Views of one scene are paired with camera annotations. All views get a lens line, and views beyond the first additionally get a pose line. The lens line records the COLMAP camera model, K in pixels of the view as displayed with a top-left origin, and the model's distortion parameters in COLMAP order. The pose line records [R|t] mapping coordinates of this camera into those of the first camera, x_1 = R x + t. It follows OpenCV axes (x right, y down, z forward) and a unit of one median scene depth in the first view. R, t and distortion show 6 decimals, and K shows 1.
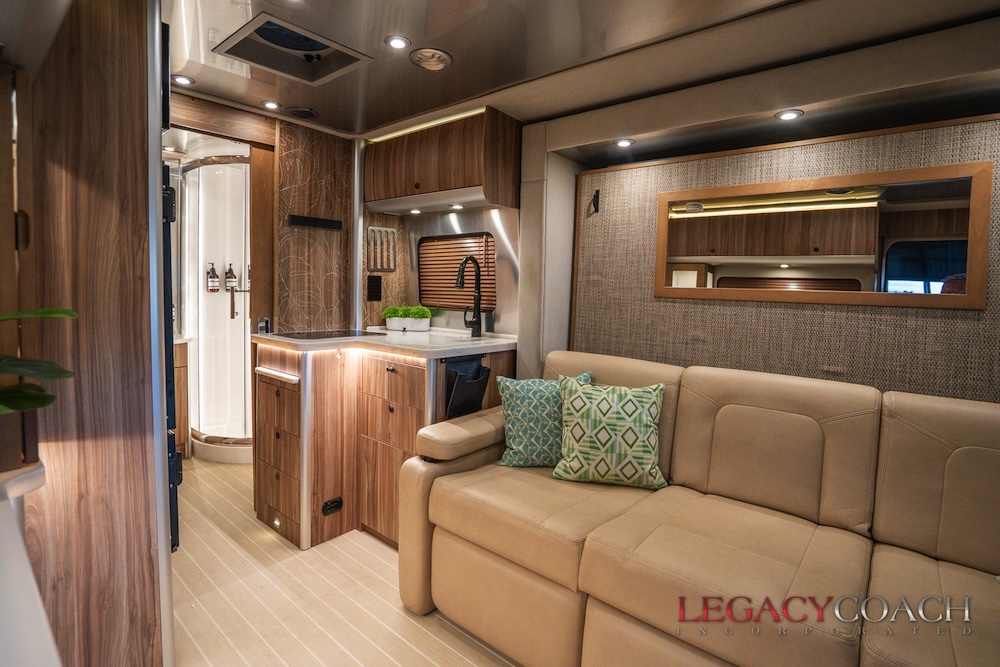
lens RADIAL K [[482.0, 0, 490.4], [0, 482.0, 307.2], [0, 0, 1]] dist [-0.049692, 0.017831]
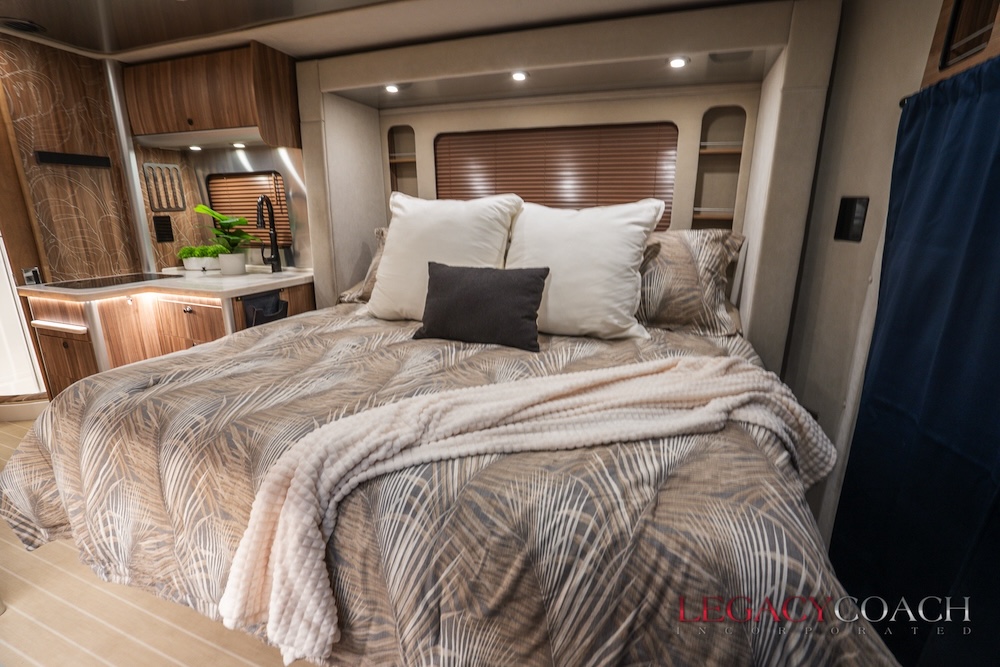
lens RADIAL K [[456.3, 0, 483.0], [0, 456.3, 333.7], [0, 0, 1]] dist [-0.043799, 0.018159]
pose [[0.946319, -0.106165, 0.305303, 0.084792], [0.033440, 0.971609, 0.234215, -0.026777], [-0.321501, -0.211433, 0.923002, -0.114863]]
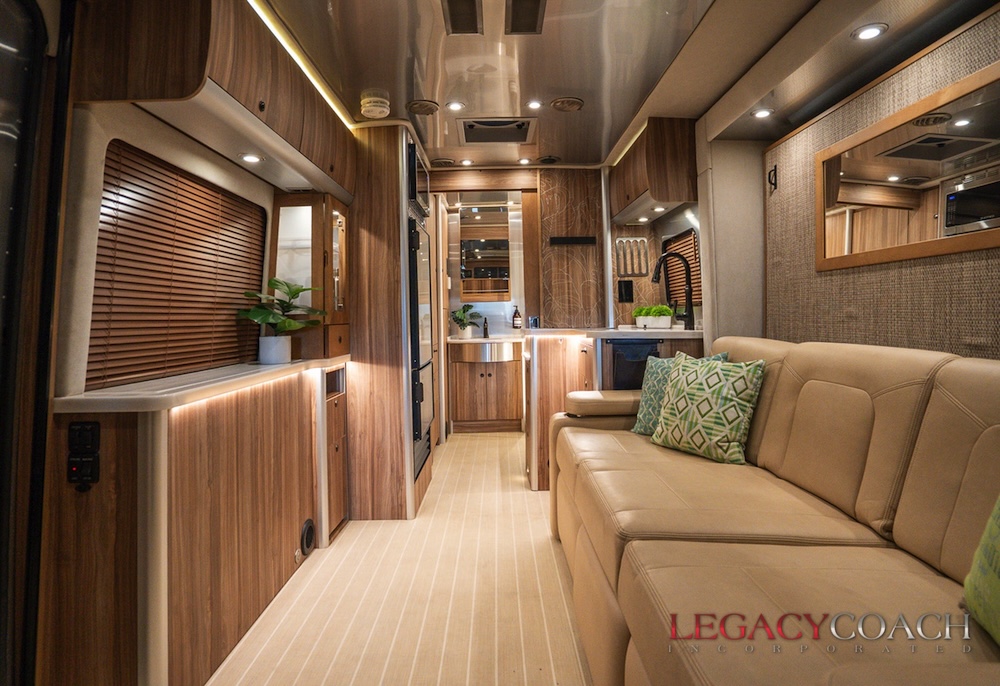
lens RADIAL K [[527.0, 0, 514.0], [0, 527.0, 285.1], [0, 0, 1]] dist [-0.034045, 0.001134]
pose [[0.678755, -0.075084, -0.730517, 0.550985], [-0.001621, 0.994604, -0.103734, 0.085189], [0.734363, 0.071594, 0.674970, -0.037519]]
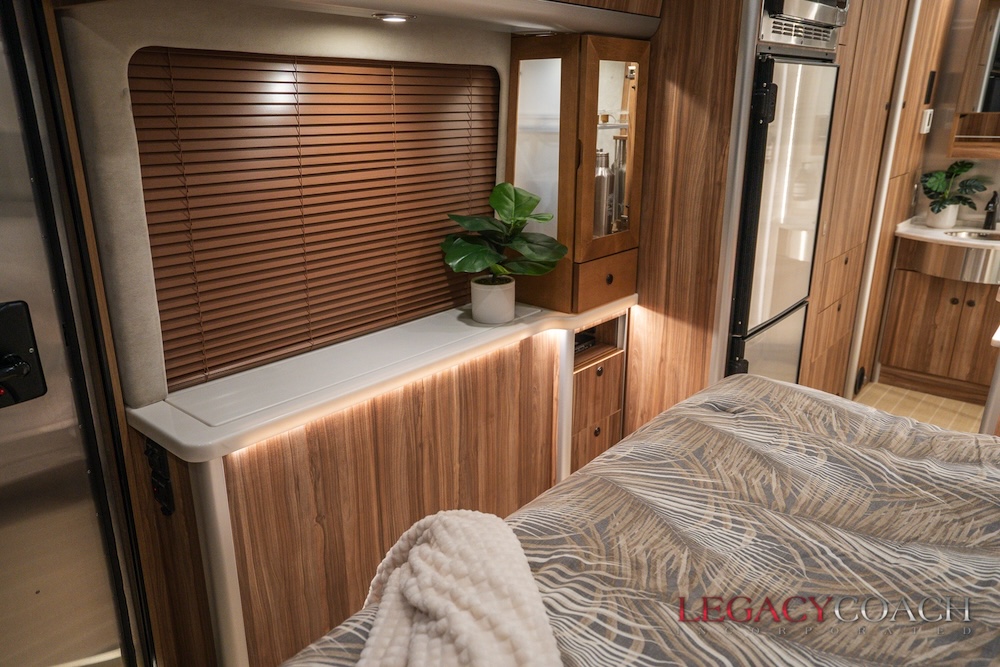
lens RADIAL K [[716.9, 0, 517.1], [0, 716.9, 346.0], [0, 0, 1]] dist [-0.024809, 0.076758]
pose [[0.025942, 0.312782, -0.949471, 0.426831], [-0.057923, 0.948665, 0.310934, -0.093136], [0.997984, 0.046929, 0.042728, 0.249169]]
